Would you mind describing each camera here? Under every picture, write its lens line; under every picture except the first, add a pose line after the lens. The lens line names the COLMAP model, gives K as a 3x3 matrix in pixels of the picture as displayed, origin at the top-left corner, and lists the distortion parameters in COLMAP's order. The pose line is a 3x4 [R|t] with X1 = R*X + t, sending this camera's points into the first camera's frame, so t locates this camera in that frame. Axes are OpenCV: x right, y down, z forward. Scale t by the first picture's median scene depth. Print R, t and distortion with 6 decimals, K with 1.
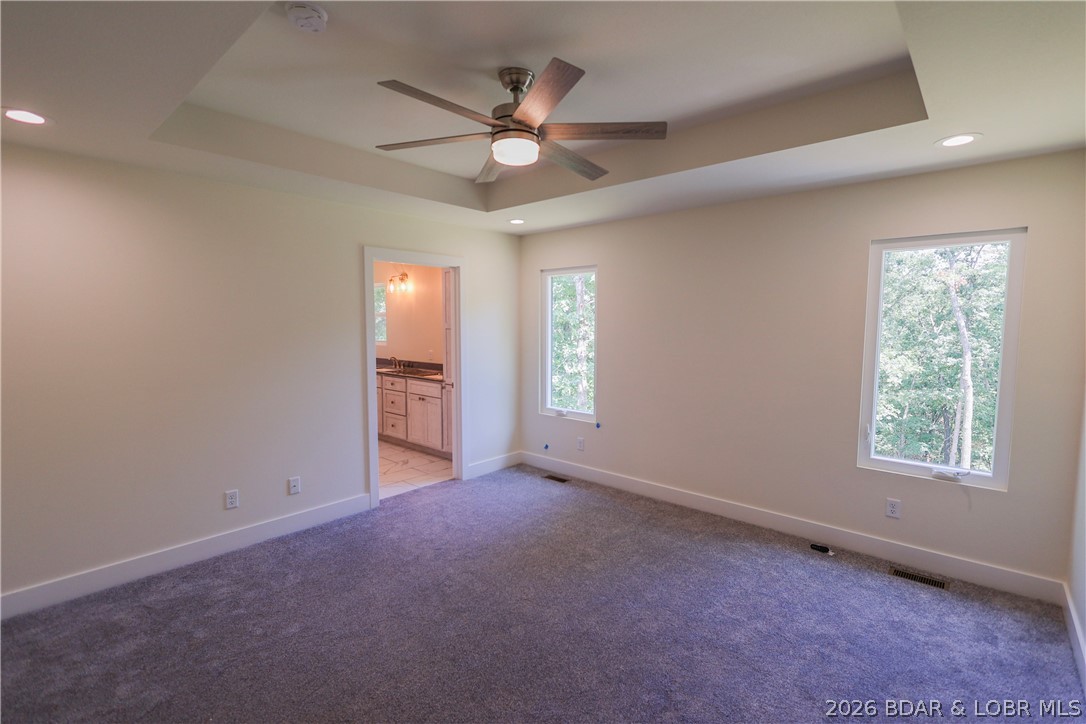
lens RADIAL K [[503.7, 0, 546.4], [0, 503.7, 357.8], [0, 0, 1]] dist [0.000339, 0.000215]
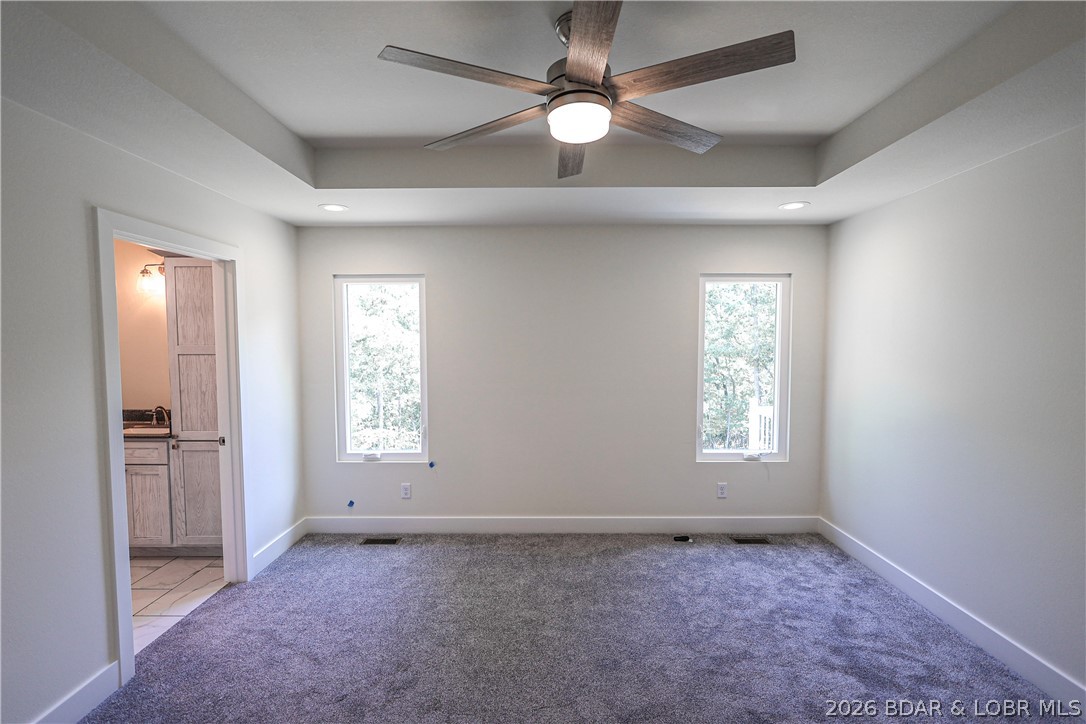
lens RADIAL K [[503.7, 0, 544.0], [0, 503.7, 363.9], [0, 0, 1]] dist [0.000339, 0.000215]
pose [[0.749984, -0.038282, 0.660347, -0.350352], [0.051954, 0.998649, -0.001112, -0.026721], [-0.659413, 0.035142, 0.750959, 0.270301]]
